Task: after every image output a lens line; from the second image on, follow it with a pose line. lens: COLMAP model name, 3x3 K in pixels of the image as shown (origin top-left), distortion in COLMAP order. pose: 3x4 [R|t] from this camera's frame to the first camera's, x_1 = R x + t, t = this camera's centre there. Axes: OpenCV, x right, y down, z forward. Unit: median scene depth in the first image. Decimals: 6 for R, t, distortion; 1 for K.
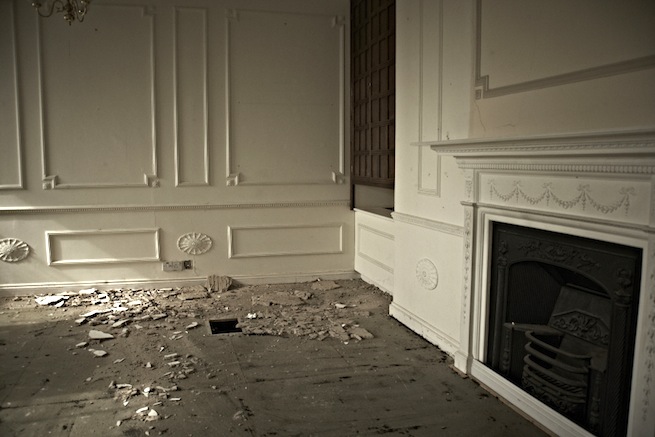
lens RADIAL K [[545.8, 0, 330.0], [0, 545.8, 220.8], [0, 0, 1]] dist [-0.121769, 0.065277]
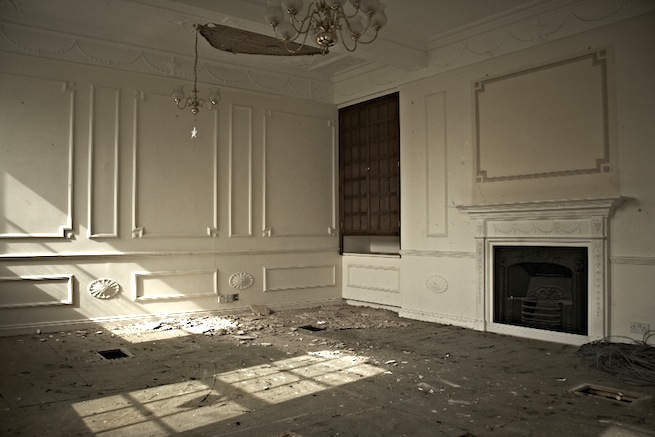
lens RADIAL K [[545.8, 0, 323.5], [0, 545.8, 224.6], [0, 0, 1]] dist [-0.121769, 0.065277]
pose [[0.918204, 0.006283, 0.396059, -0.608262], [0.045069, 0.991724, -0.120219, 0.077231], [-0.393536, 0.128235, 0.910321, -0.306303]]
